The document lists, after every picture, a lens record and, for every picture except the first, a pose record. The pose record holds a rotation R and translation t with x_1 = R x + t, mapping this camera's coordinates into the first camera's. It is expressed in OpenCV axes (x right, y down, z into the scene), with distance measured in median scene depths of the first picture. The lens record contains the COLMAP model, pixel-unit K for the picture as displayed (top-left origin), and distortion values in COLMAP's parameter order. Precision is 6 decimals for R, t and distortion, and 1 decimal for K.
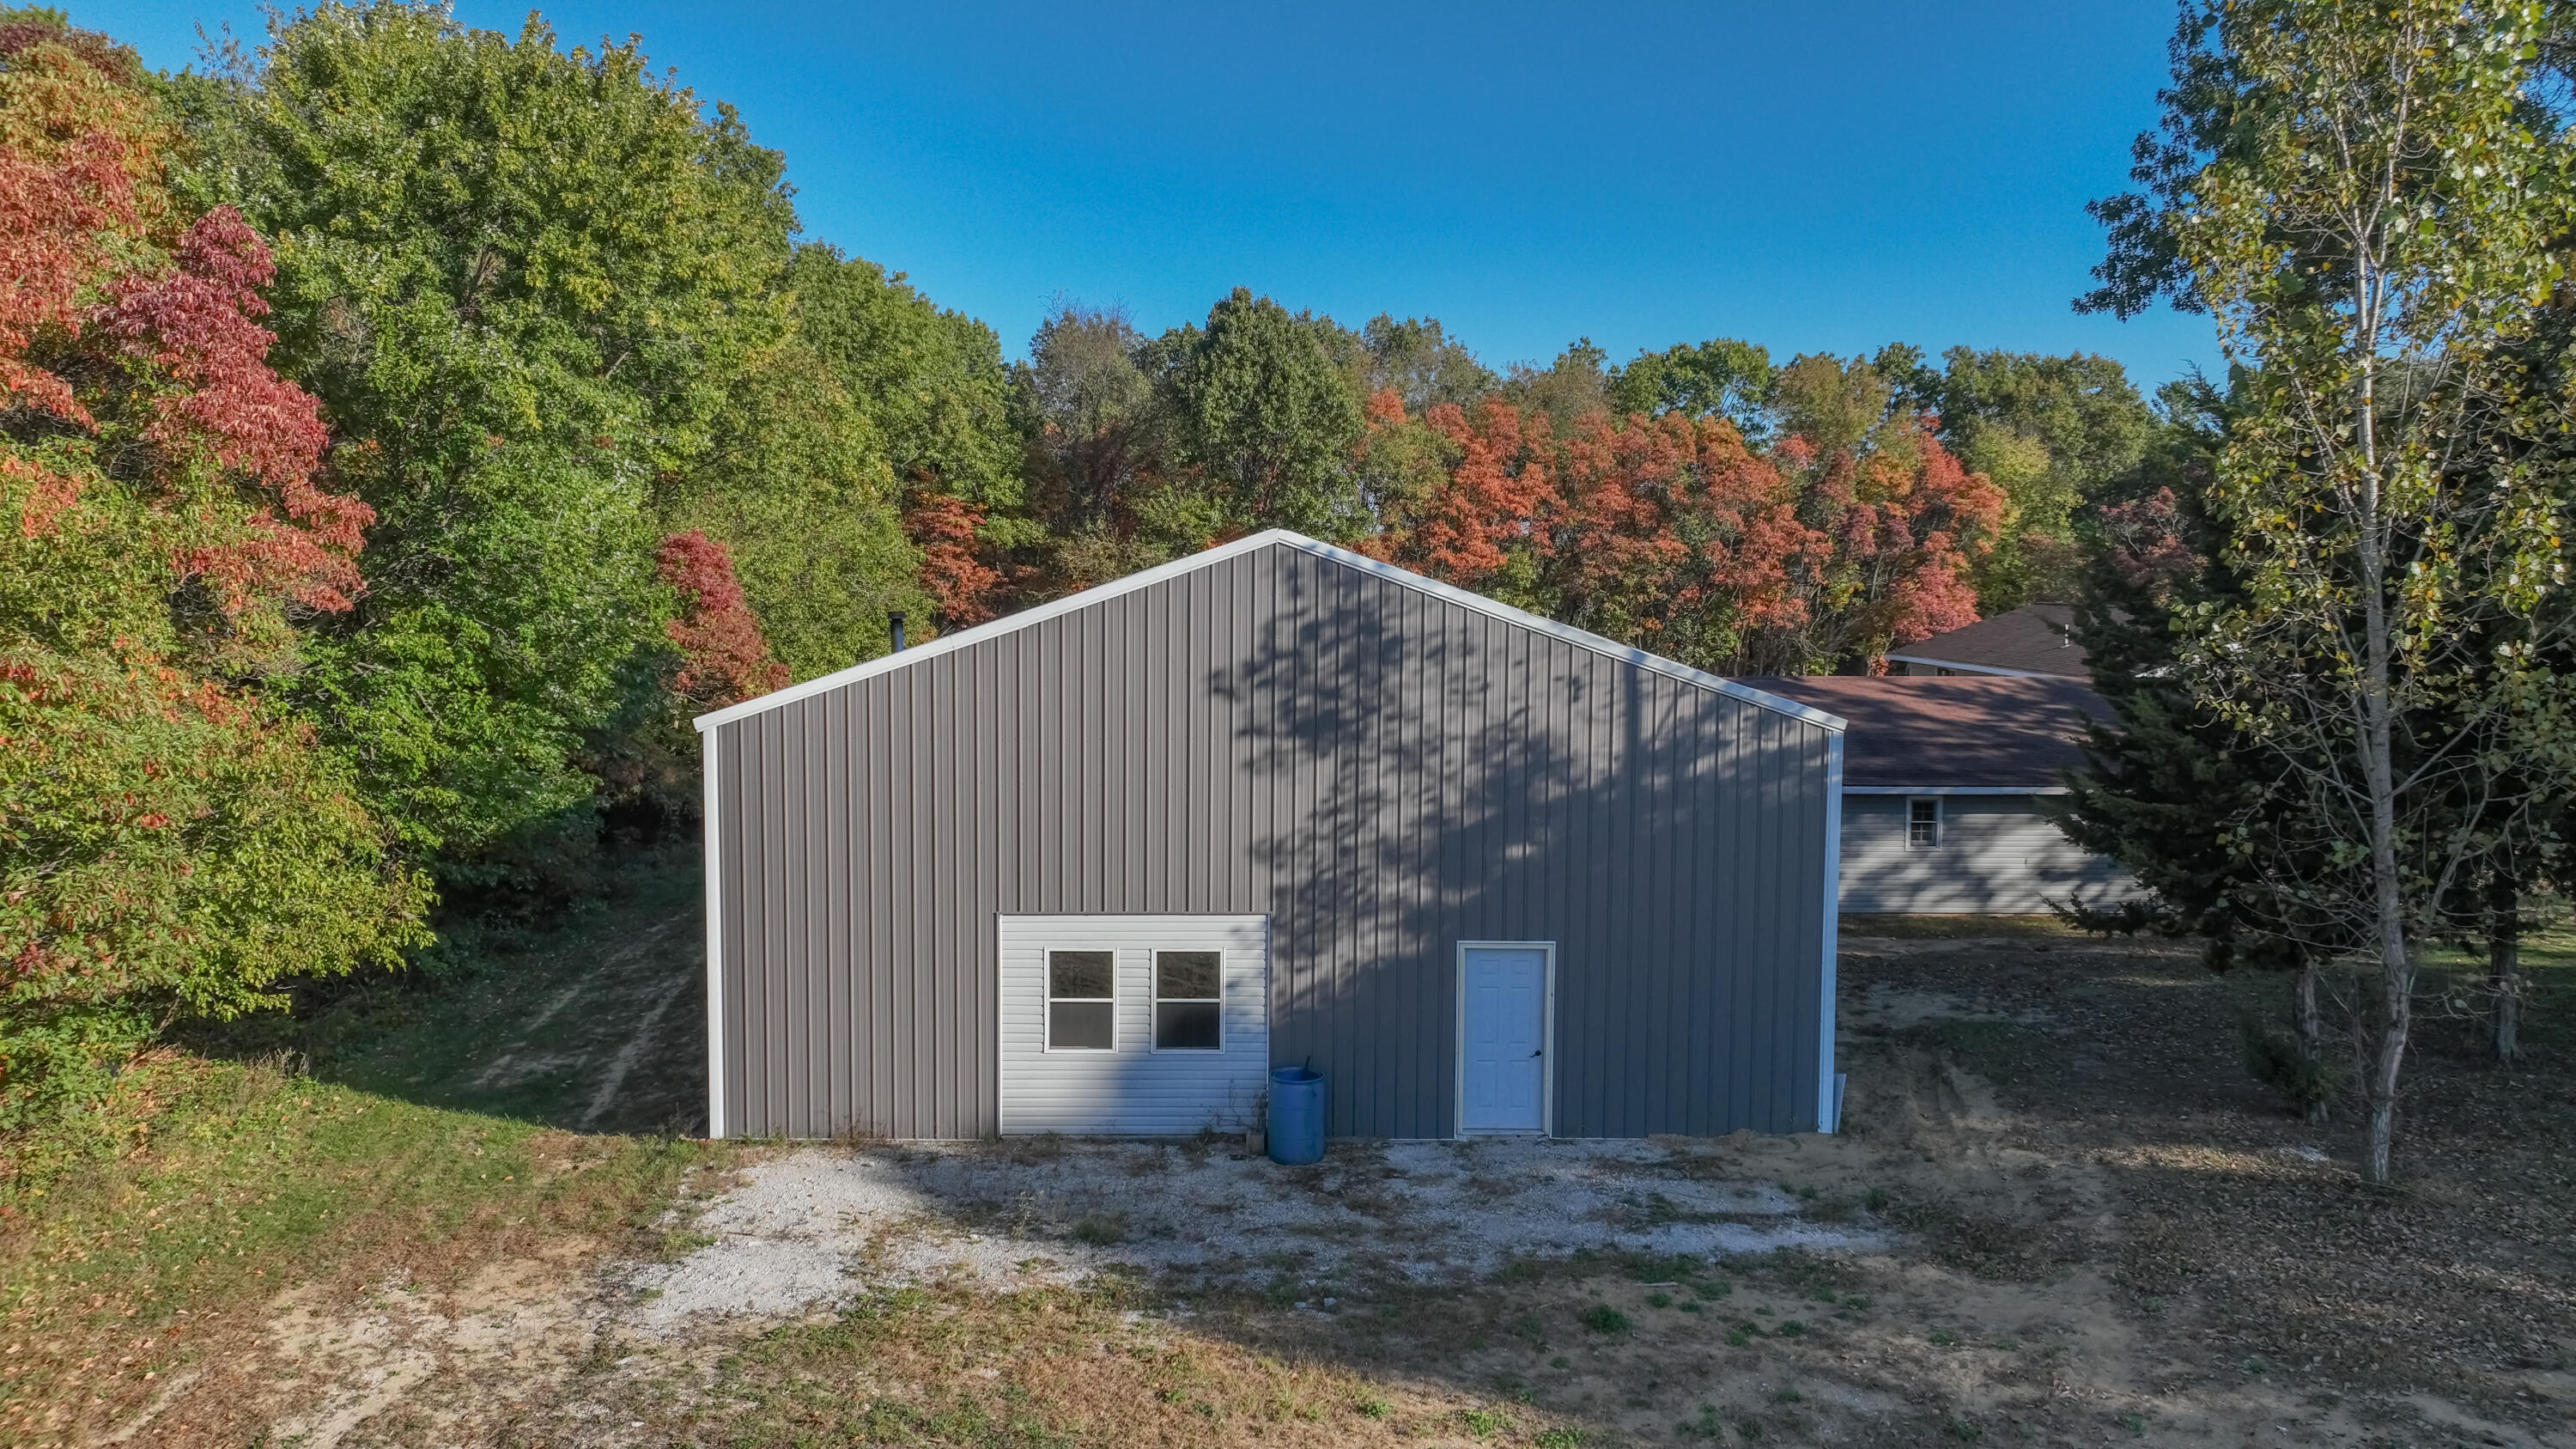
lens RADIAL K [[1857.8, 0, 1288.0], [0, 1857.8, 724.5], [0, 0, 1]] dist [0.009018, 0.002760]
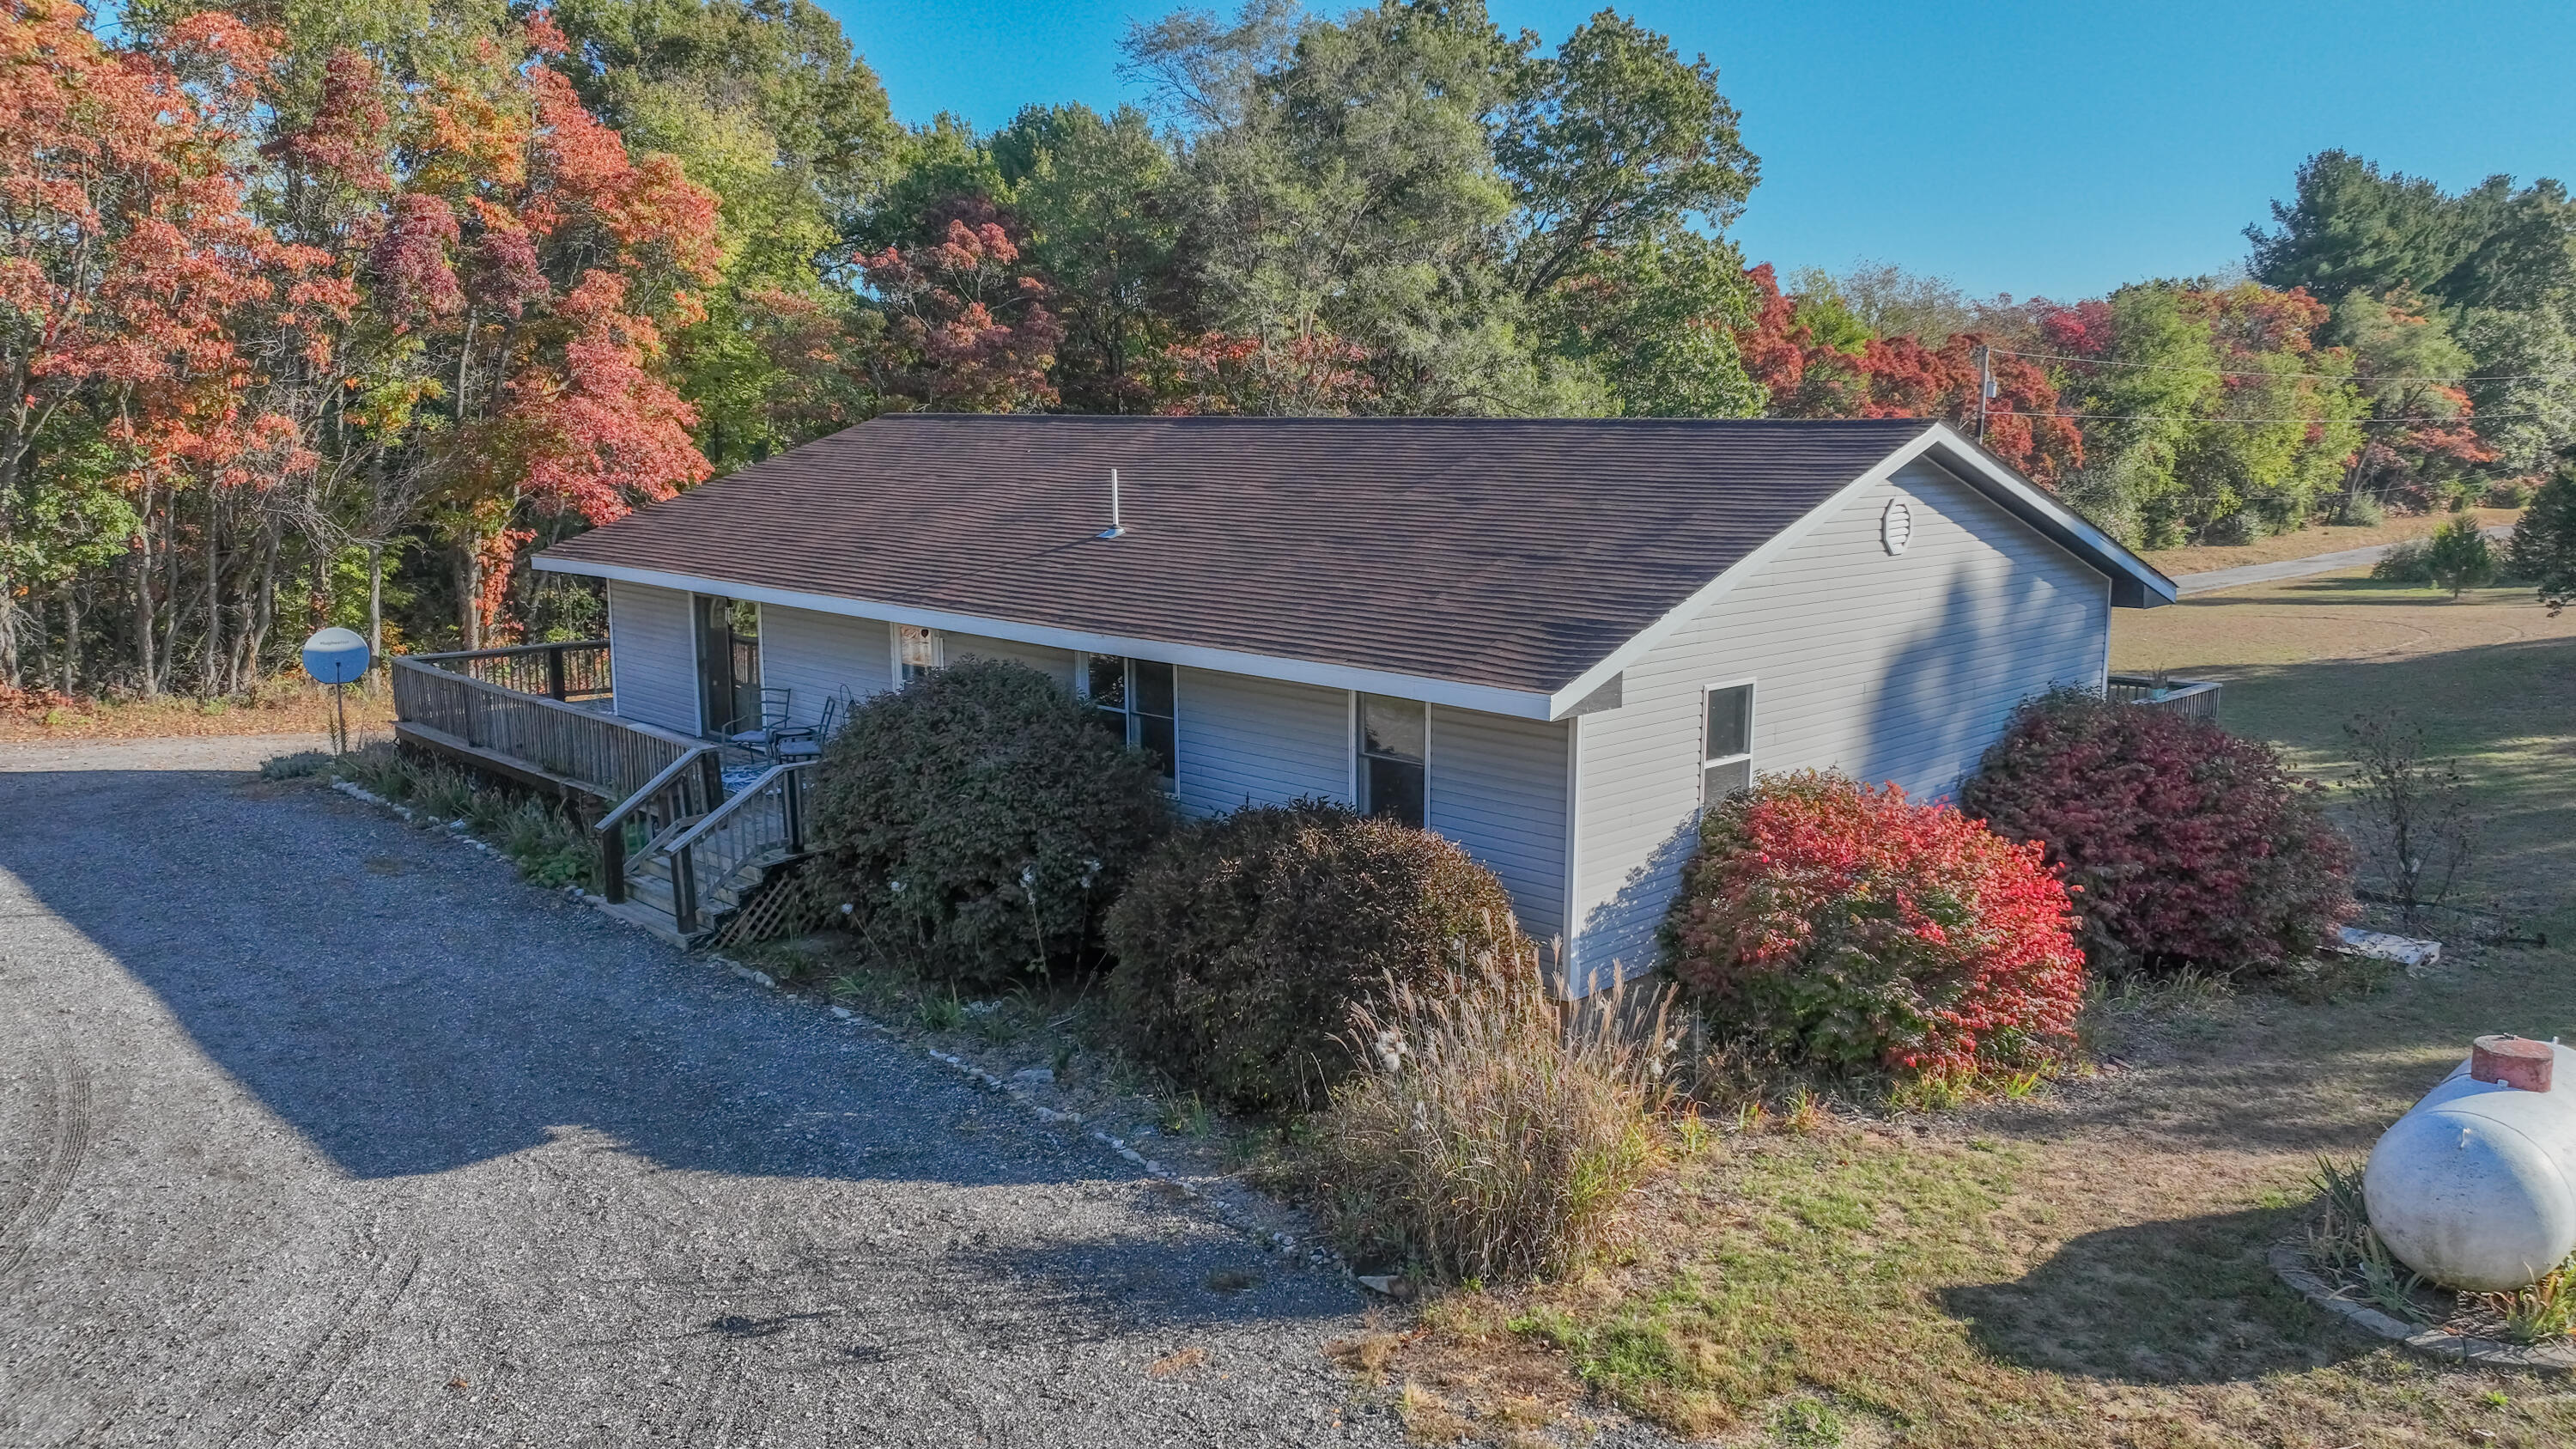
lens RADIAL K [[1857.8, 0, 1288.0], [0, 1857.8, 724.5], [0, 0, 1]] dist [0.009018, 0.002760]
pose [[0.745222, -0.119172, 0.656081, 0.157013], [0.061317, 0.991979, 0.110536, -0.030756], [-0.663991, -0.042145, 0.746551, 0.525070]]
